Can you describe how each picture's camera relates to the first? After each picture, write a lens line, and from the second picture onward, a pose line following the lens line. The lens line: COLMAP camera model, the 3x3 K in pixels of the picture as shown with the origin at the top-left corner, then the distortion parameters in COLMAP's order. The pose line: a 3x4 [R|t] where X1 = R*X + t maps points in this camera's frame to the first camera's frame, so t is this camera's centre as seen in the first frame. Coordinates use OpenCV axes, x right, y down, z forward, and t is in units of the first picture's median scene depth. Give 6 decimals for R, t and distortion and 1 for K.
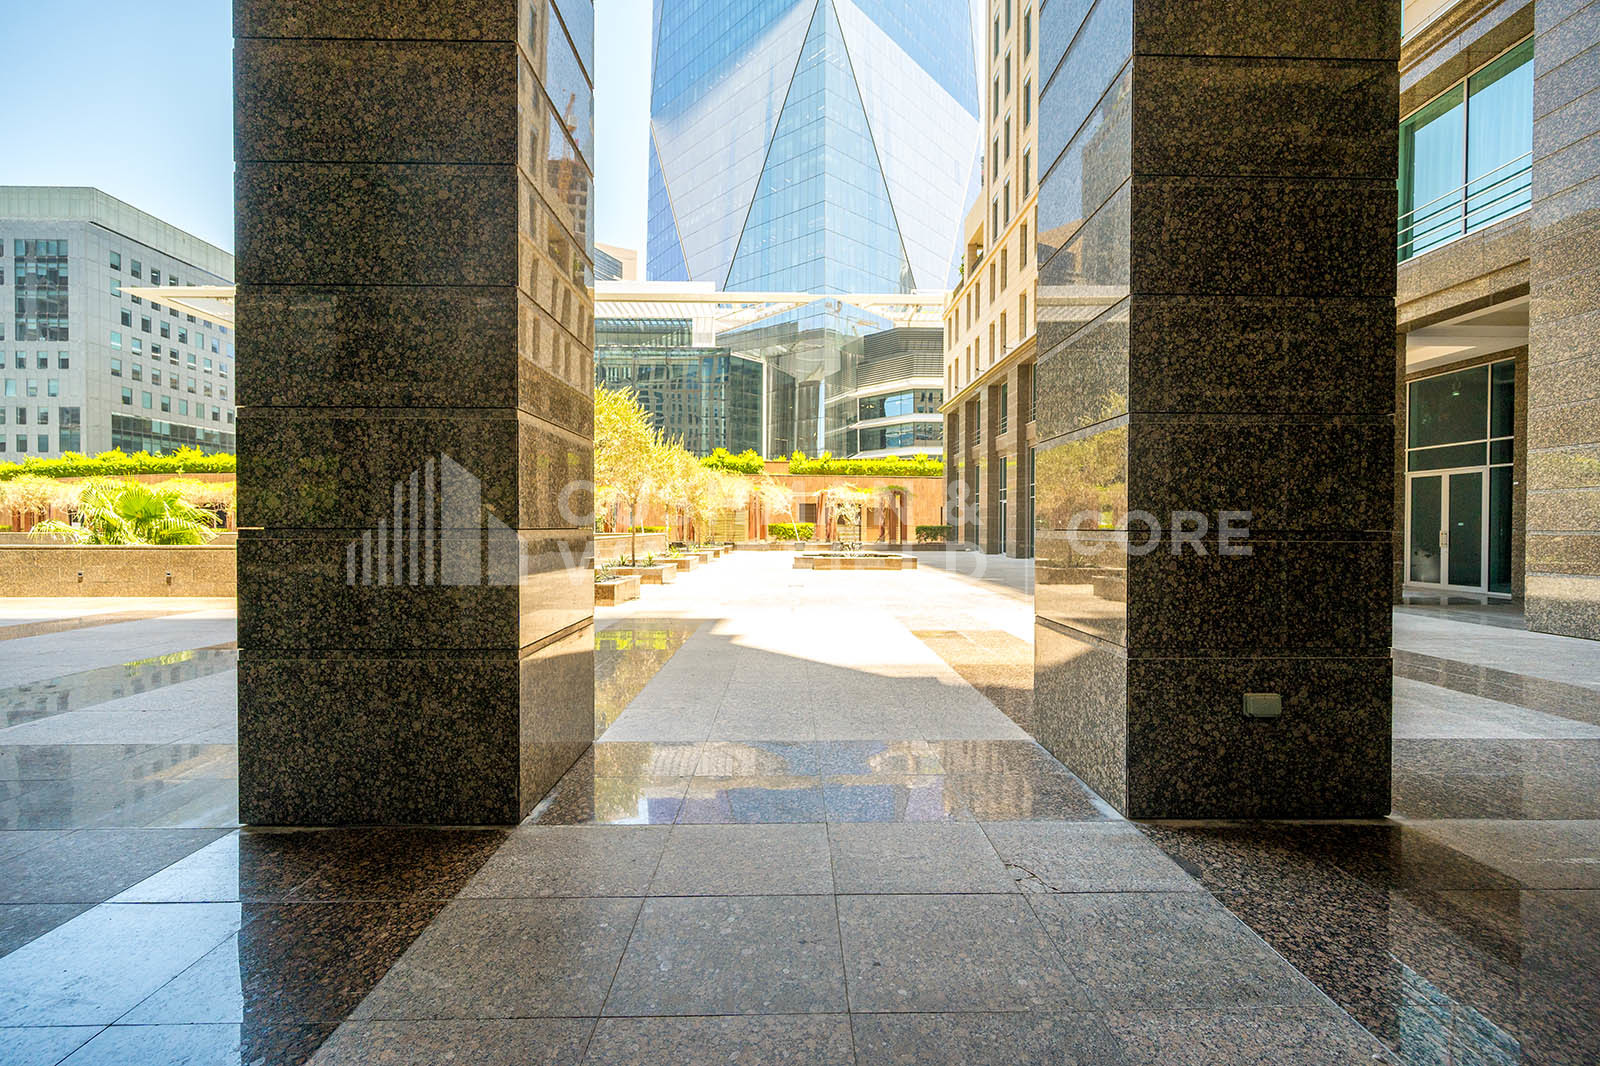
lens RADIAL K [[634.2, 0, 806.6], [0, 634.2, 533.0], [0, 0, 1]] dist [0.000212, -0.000246]
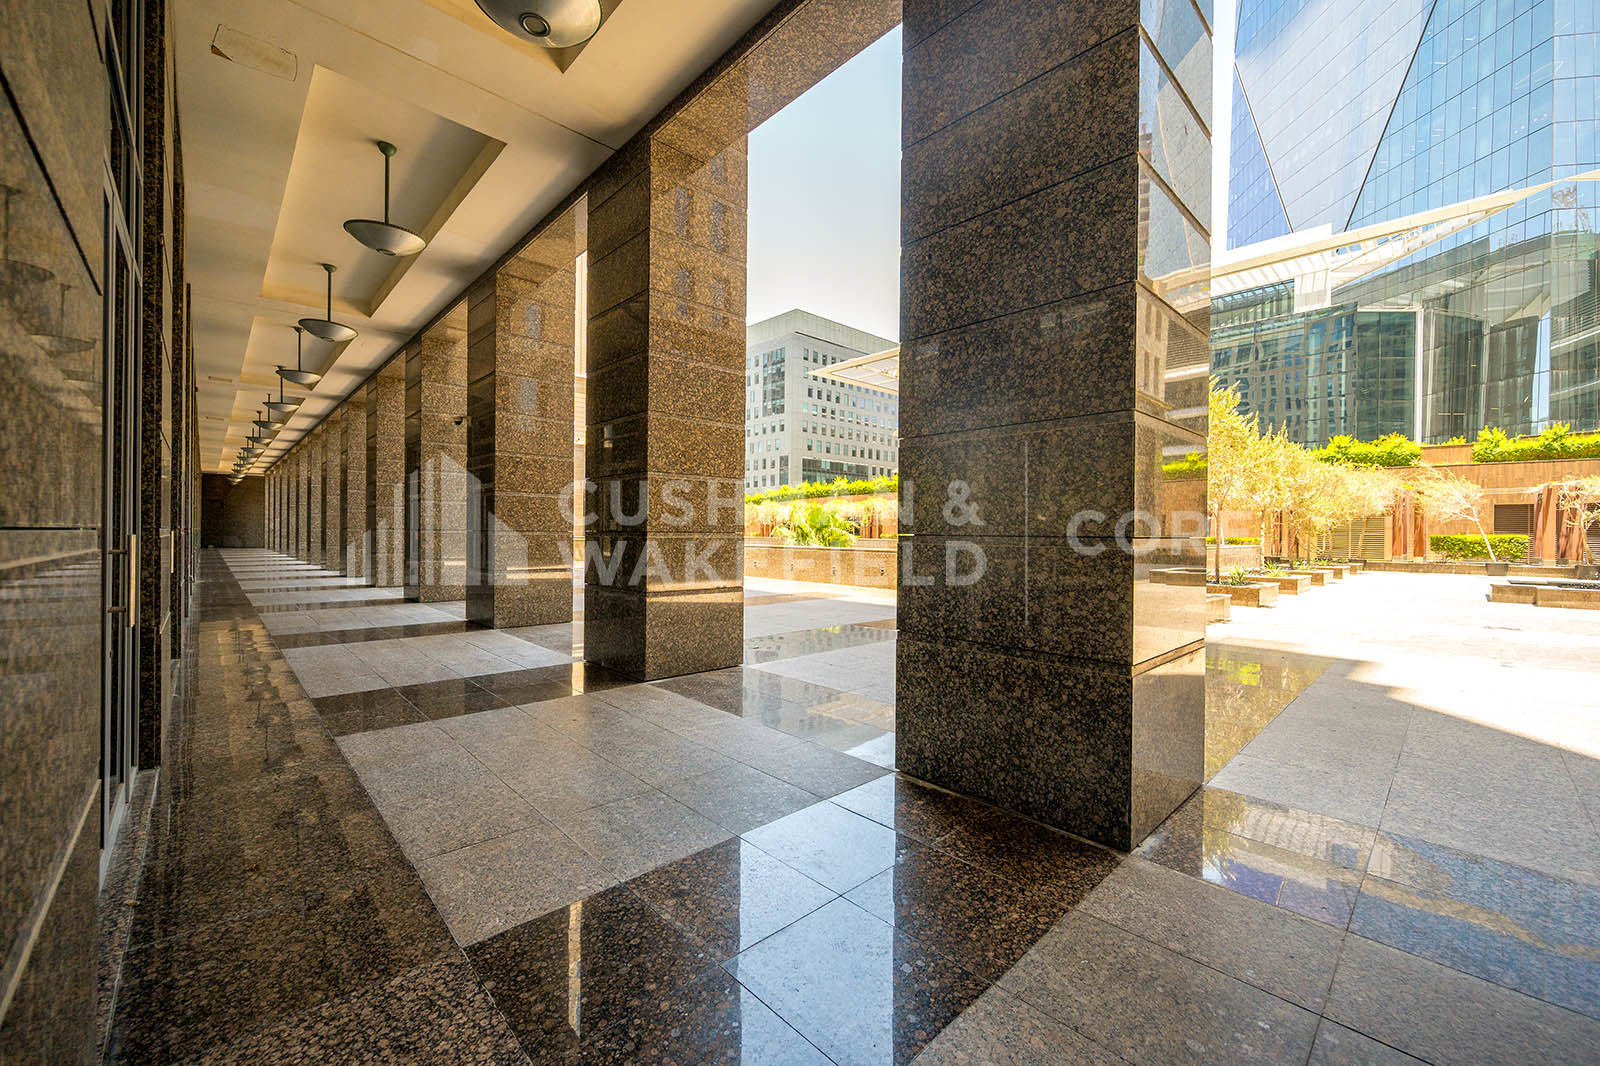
lens RADIAL K [[634.2, 0, 794.2], [0, 634.2, 532.9], [0, 0, 1]] dist [0.000212, -0.000246]
pose [[0.666451, 0.004388, -0.745536, -0.025534], [-0.015714, 0.999843, -0.008163, 0.000692], [0.745384, 0.017155, 0.666415, -0.000308]]
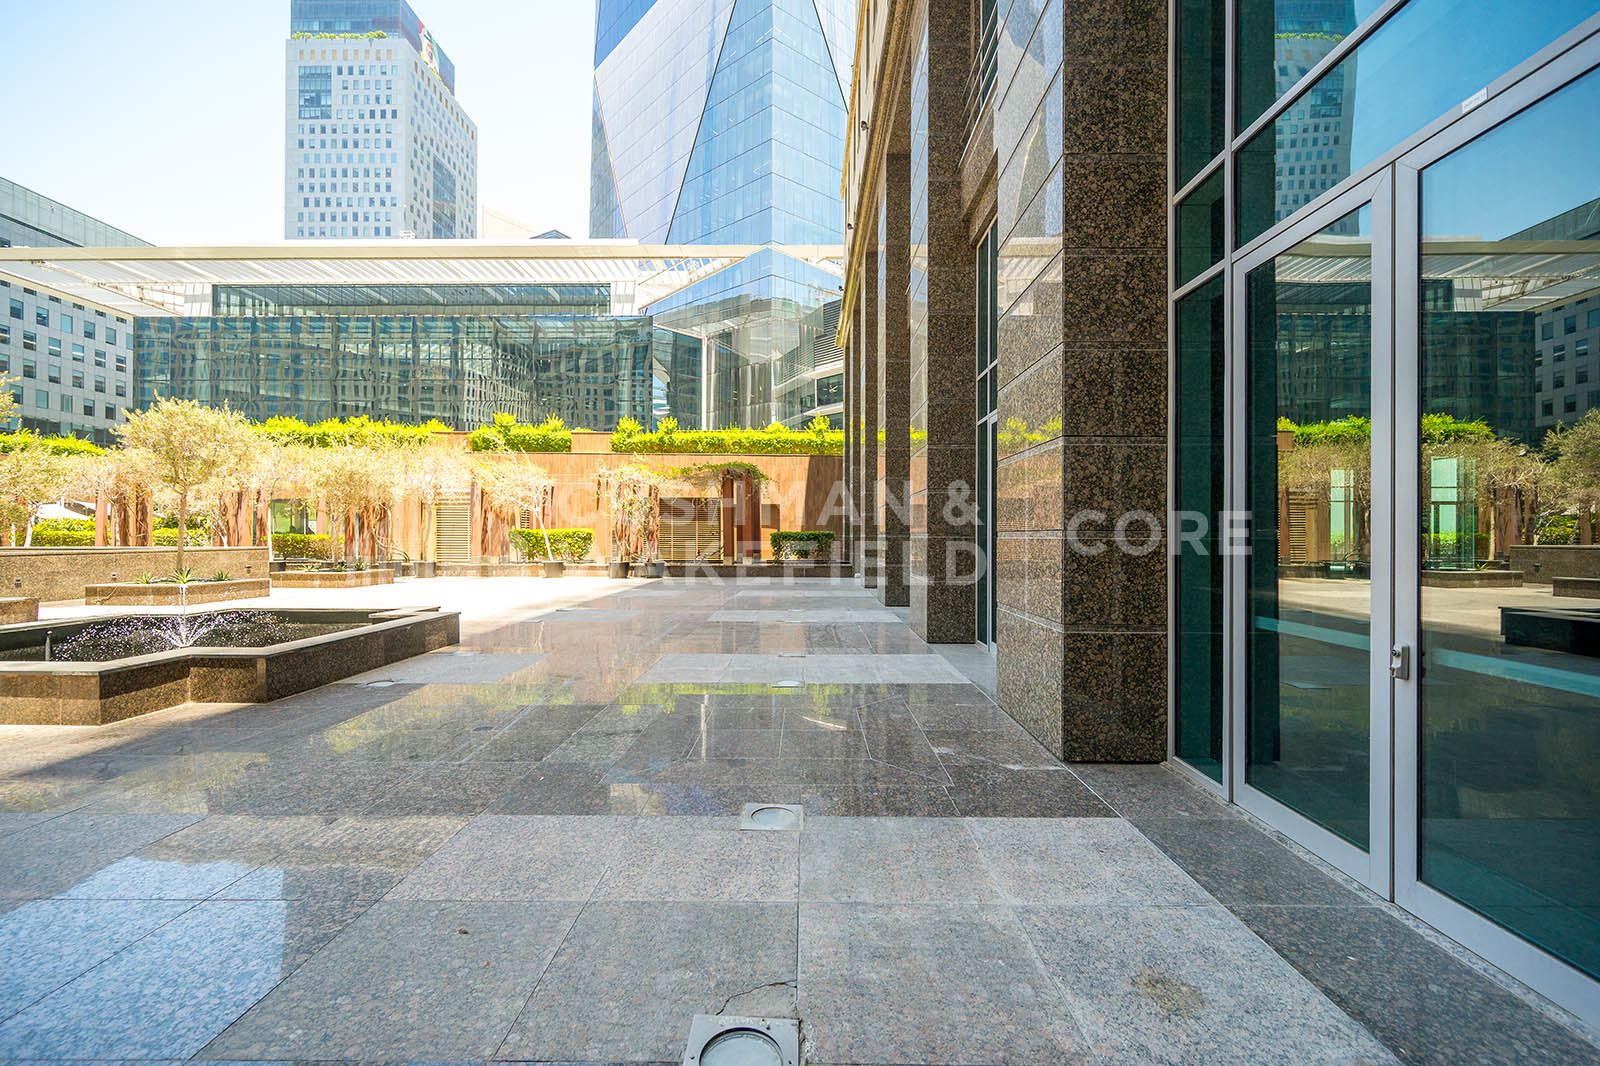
lens RADIAL K [[634.2, 0, 806.0], [0, 634.2, 541.4], [0, 0, 1]] dist [0.000212, -0.000246]
pose [[0.999687, -0.002318, -0.024915, 1.019508], [0.002308, 0.999997, -0.000411, -0.005347], [0.024916, 0.000353, 0.999689, 1.945133]]
